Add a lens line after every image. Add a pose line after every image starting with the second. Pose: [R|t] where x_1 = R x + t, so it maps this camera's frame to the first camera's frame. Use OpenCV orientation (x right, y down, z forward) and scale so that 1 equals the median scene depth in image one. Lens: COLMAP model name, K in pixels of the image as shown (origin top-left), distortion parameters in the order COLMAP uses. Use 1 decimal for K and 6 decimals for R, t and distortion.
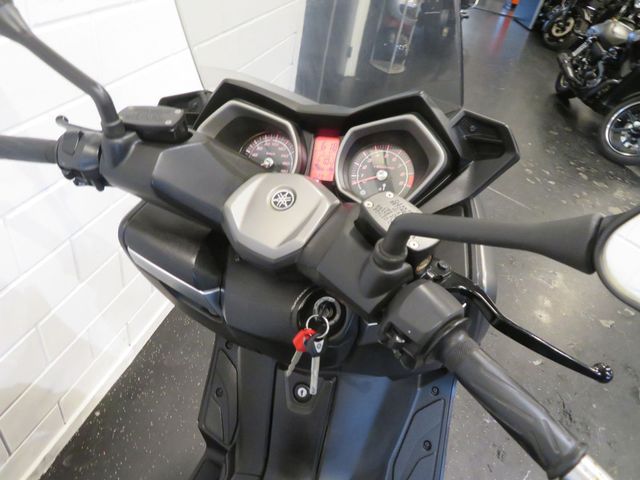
lens RADIAL K [[465.3, 0, 320.0], [0, 465.3, 240.0], [0, 0, 1]] dist [-0.009448, -0.001190]
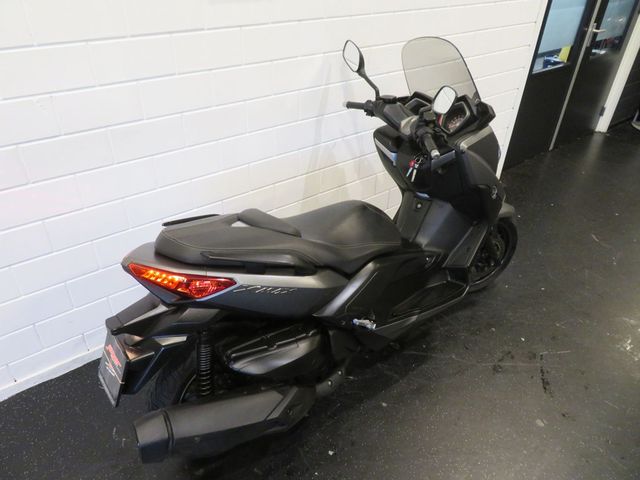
lens RADIAL K [[465.3, 0, 320.0], [0, 465.3, 240.0], [0, 0, 1]] dist [-0.009448, -0.001190]
pose [[0.805498, 0.194951, -0.559613, 1.298773], [-0.266068, 0.962780, -0.047574, 0.997938], [0.529509, 0.187215, 0.827388, -1.868518]]
